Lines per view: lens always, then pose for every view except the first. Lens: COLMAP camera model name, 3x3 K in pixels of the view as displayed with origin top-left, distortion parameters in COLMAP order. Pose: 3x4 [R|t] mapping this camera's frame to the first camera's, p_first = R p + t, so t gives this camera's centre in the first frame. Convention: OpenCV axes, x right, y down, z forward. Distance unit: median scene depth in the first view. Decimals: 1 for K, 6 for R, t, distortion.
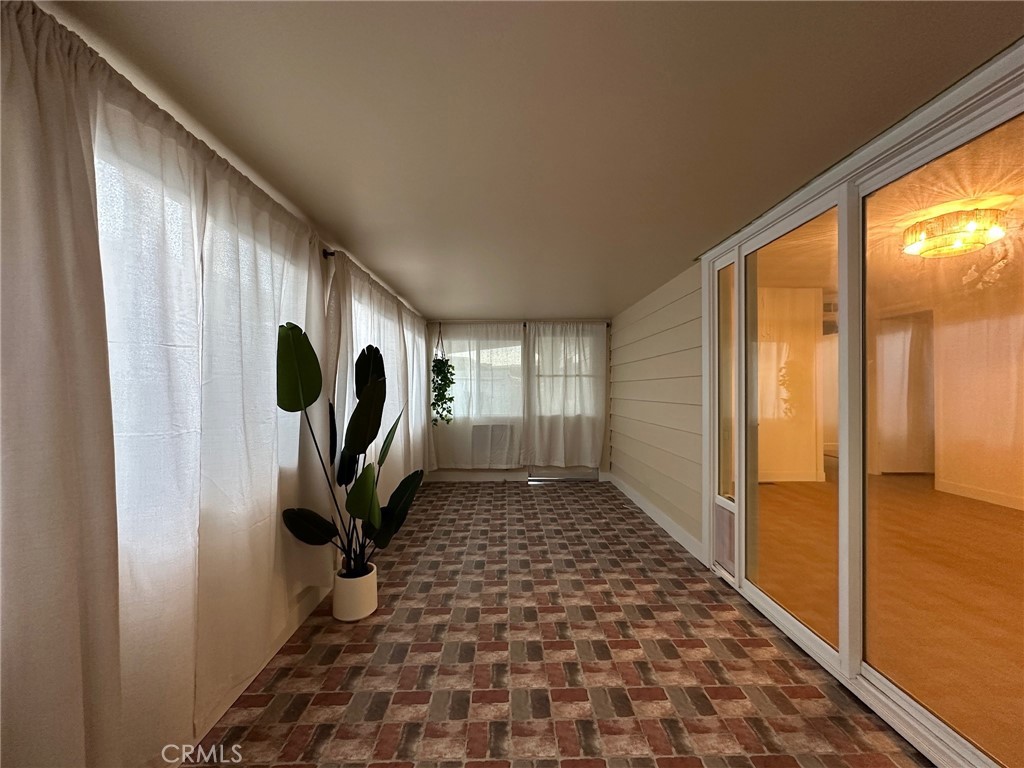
lens RADIAL K [[409.0, 0, 513.2], [0, 409.0, 384.4], [0, 0, 1]] dist [-0.003311, 0.001267]
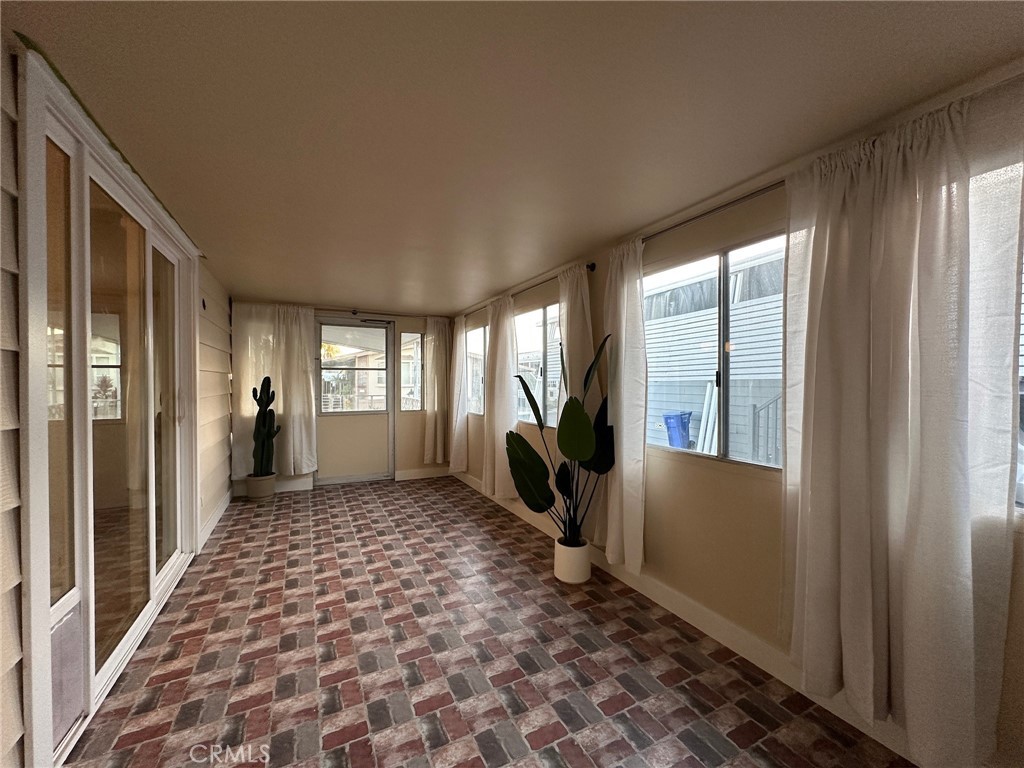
lens RADIAL K [[409.0, 0, 506.5], [0, 409.0, 381.3], [0, 0, 1]] dist [-0.003311, 0.001267]
pose [[-0.904128, -0.000673, -0.427261, 0.286206], [0.003455, 0.999955, -0.008887, 0.017264], [0.427248, -0.009511, -0.904084, 2.051410]]
